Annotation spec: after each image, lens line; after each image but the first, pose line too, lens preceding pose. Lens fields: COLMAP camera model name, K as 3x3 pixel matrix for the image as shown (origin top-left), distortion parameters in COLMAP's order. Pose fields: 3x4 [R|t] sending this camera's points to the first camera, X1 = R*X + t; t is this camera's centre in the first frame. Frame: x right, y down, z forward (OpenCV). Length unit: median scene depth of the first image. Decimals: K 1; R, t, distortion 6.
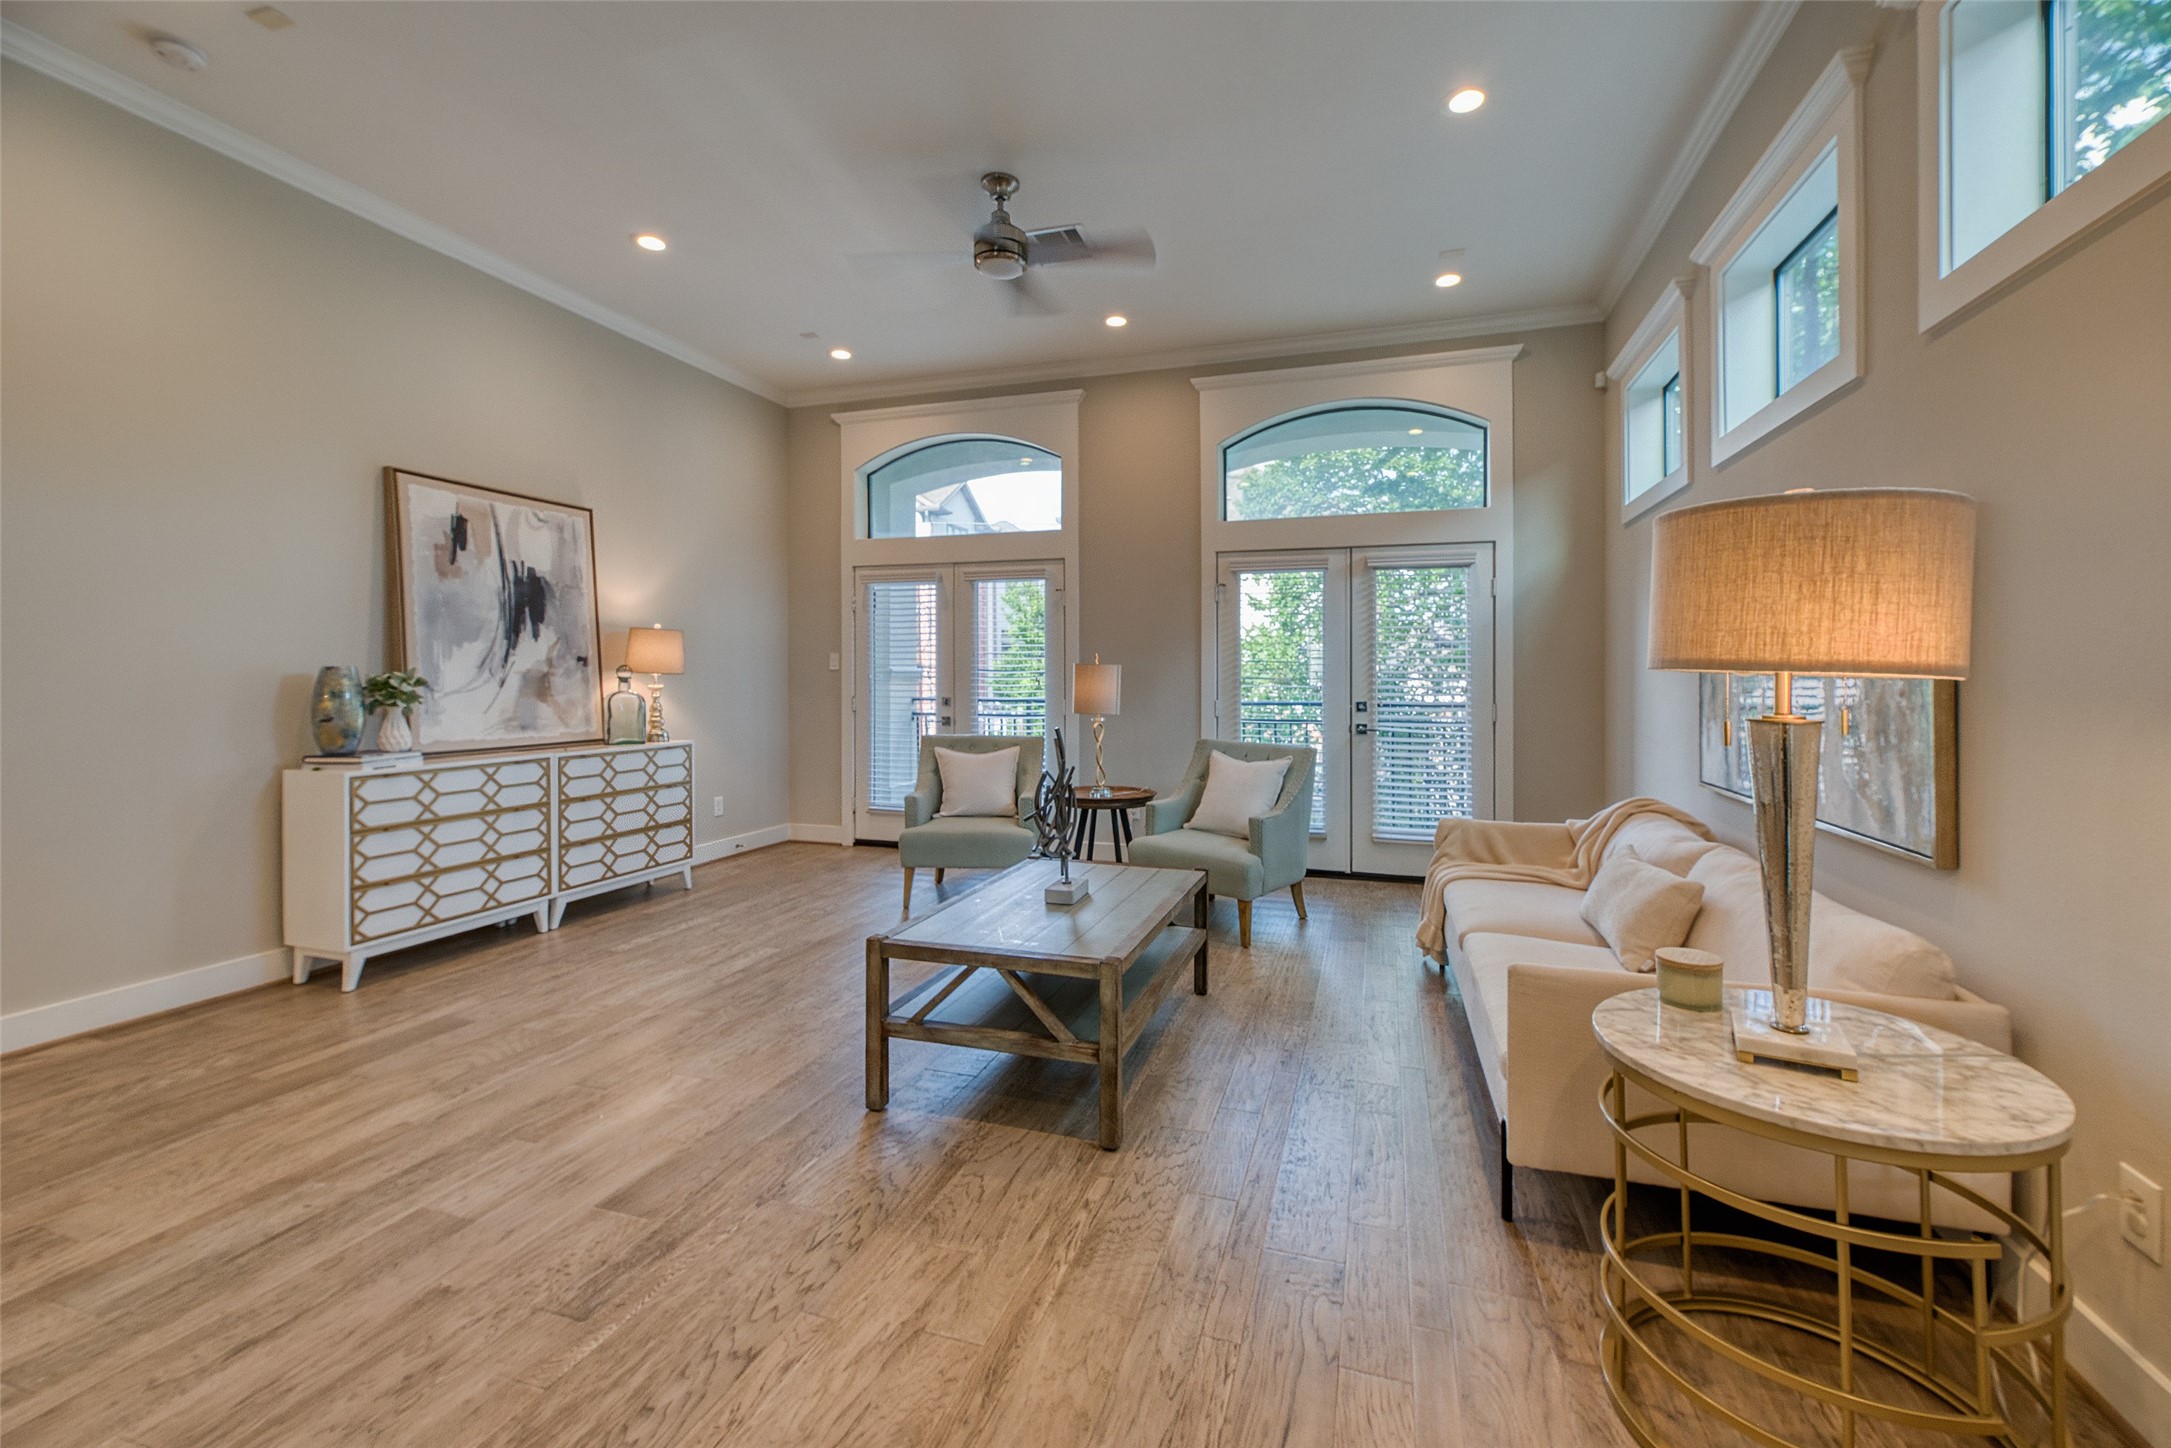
lens RADIAL K [[896.9, 0, 1096.1], [0, 896.9, 668.4], [0, 0, 1]] dist [0.003258, 0.000223]
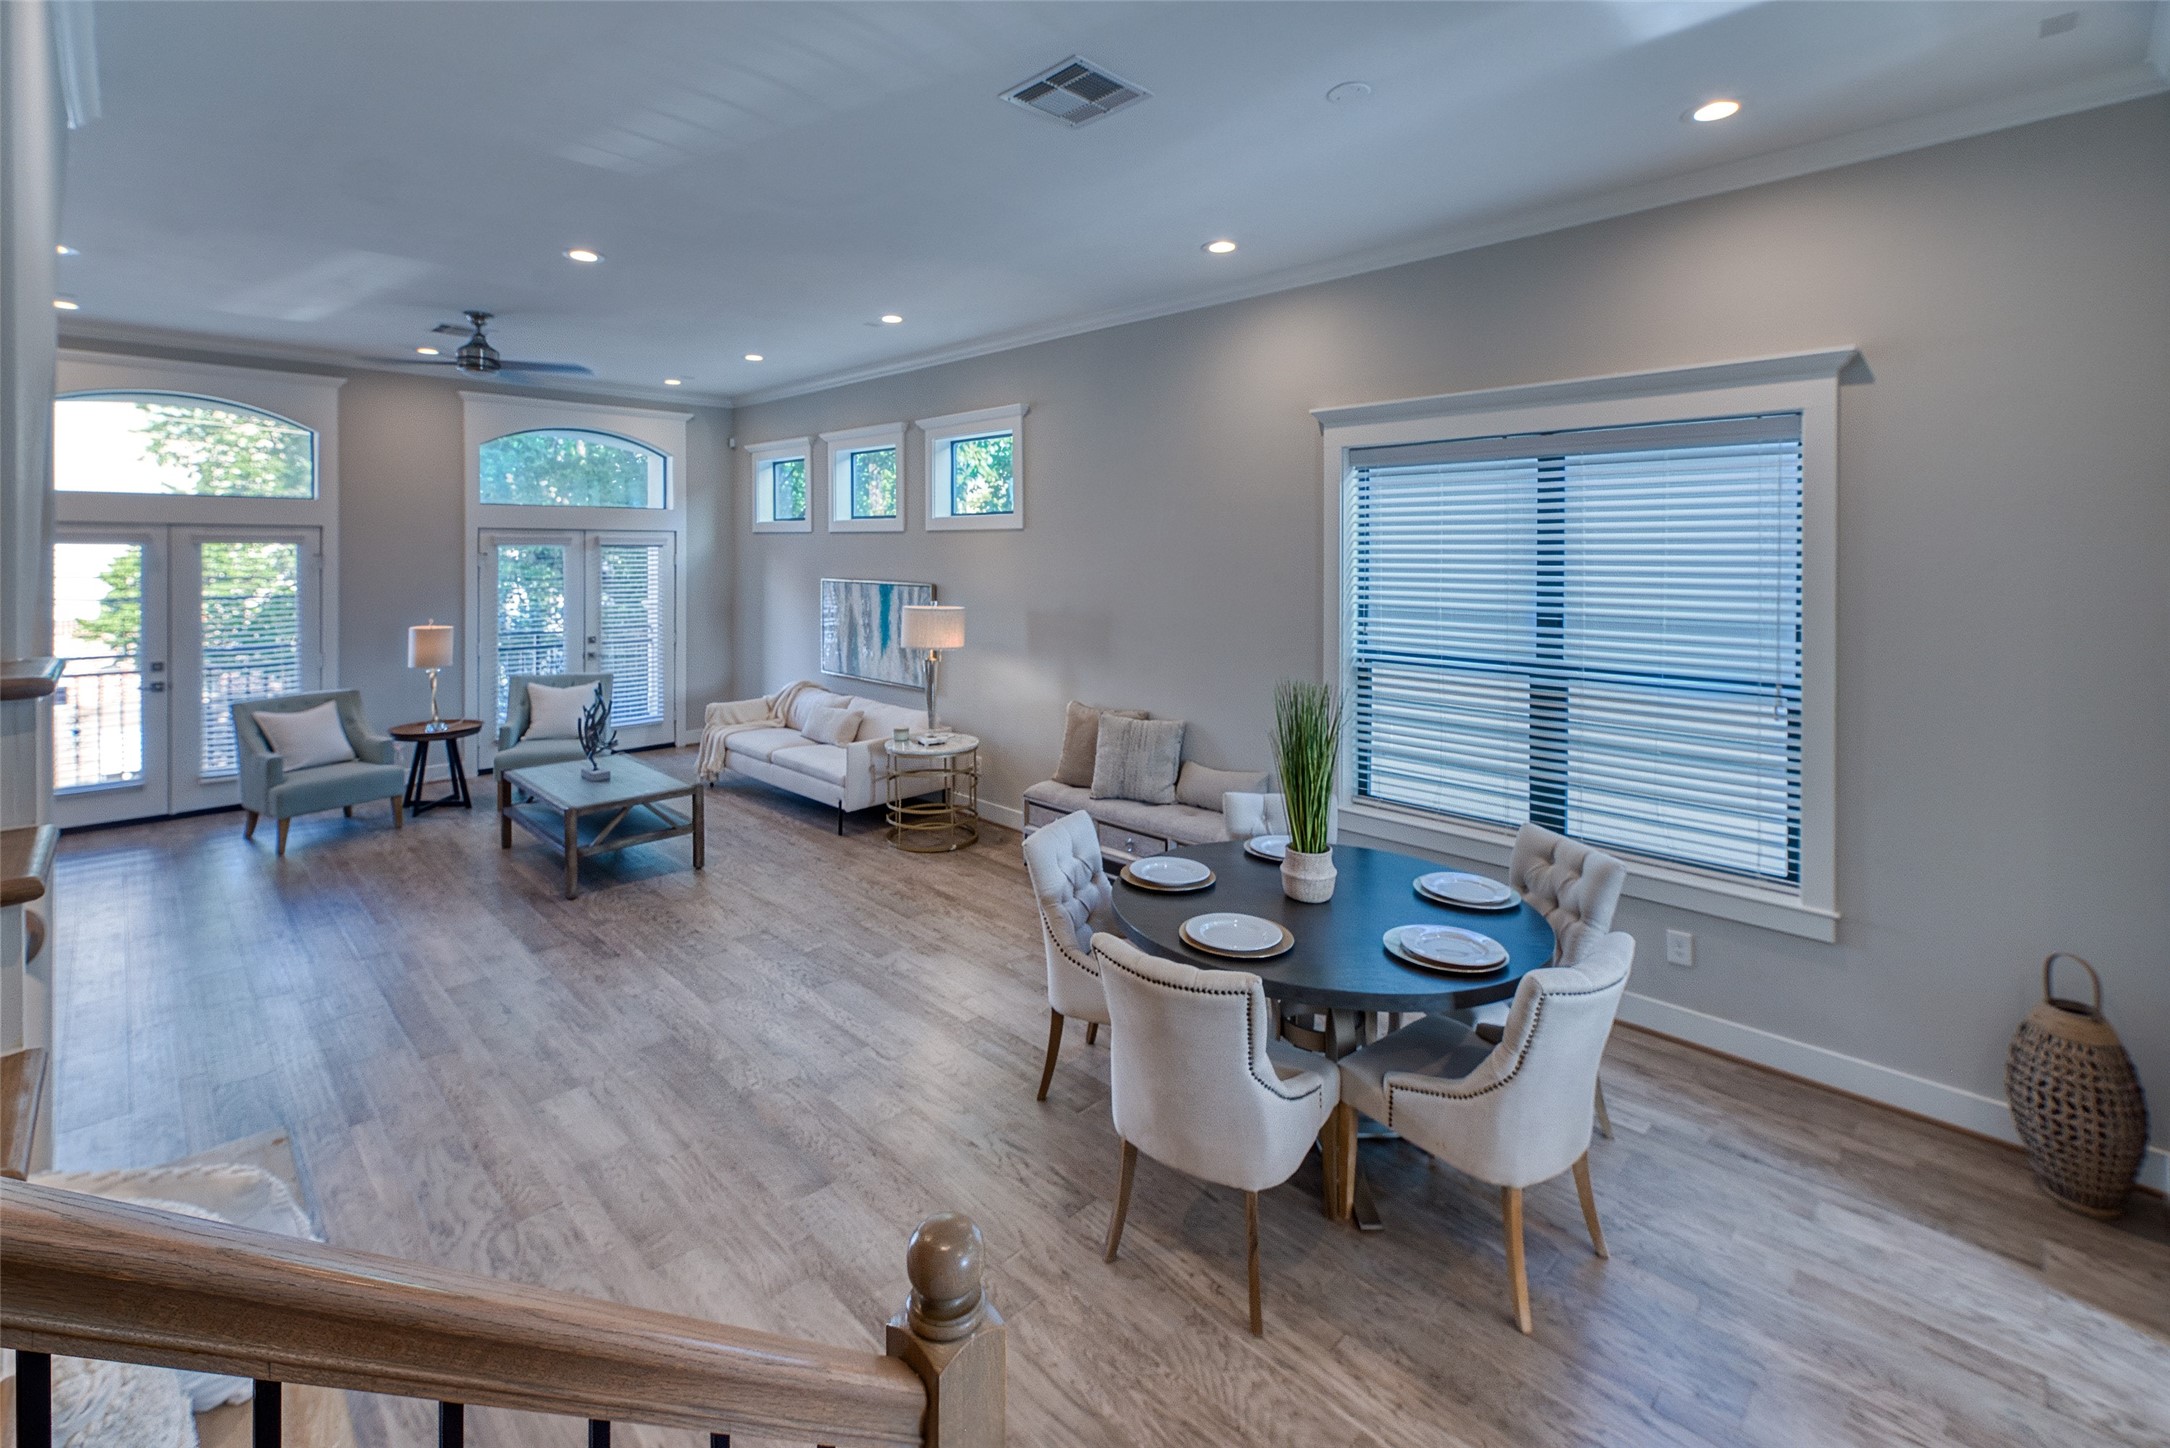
lens RADIAL K [[972.3, 0, 1052.0], [0, 972.3, 550.5], [0, 0, 1]] dist [0.005873, 0.000096]
pose [[0.471574, -0.008131, 0.881789, -0.879291], [-0.009914, 0.999845, 0.014522, -0.156916], [-0.881771, -0.015590, 0.471421, -0.472683]]
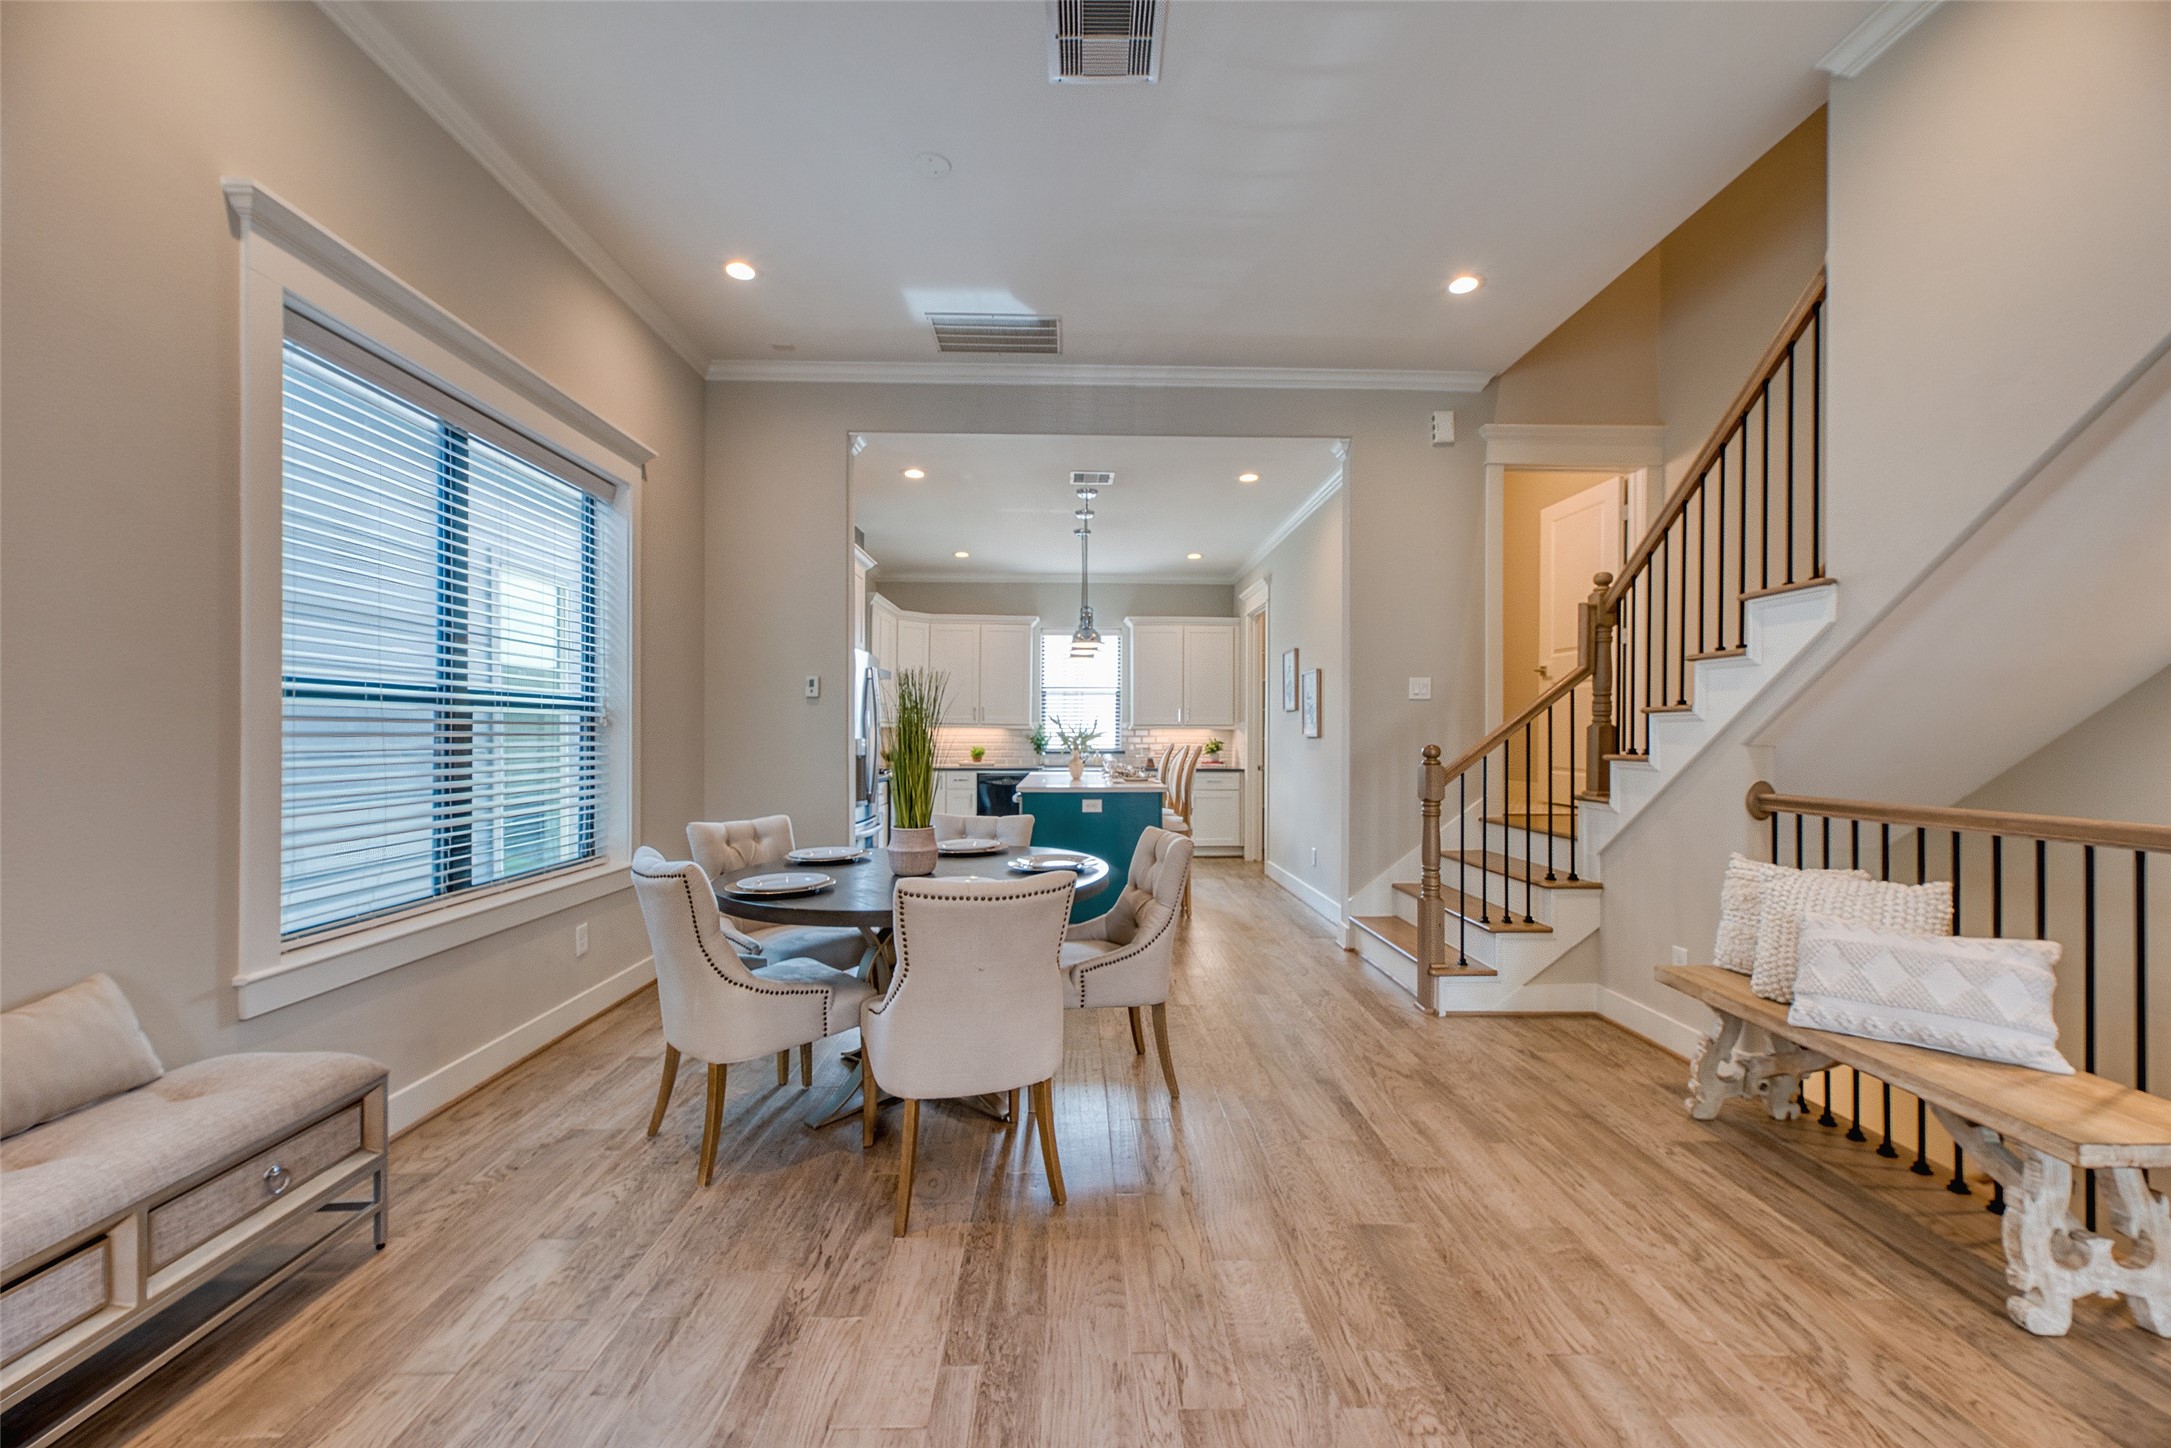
lens RADIAL K [[873.6, 0, 1092.0], [0, 873.6, 735.3], [0, 0, 1]] dist [0.003304, 0.000213]
pose [[-0.944131, -0.007777, -0.329478, -0.085178], [-0.004442, 0.999931, -0.010873, 0.003222], [0.329539, -0.008802, -0.944101, 0.362247]]
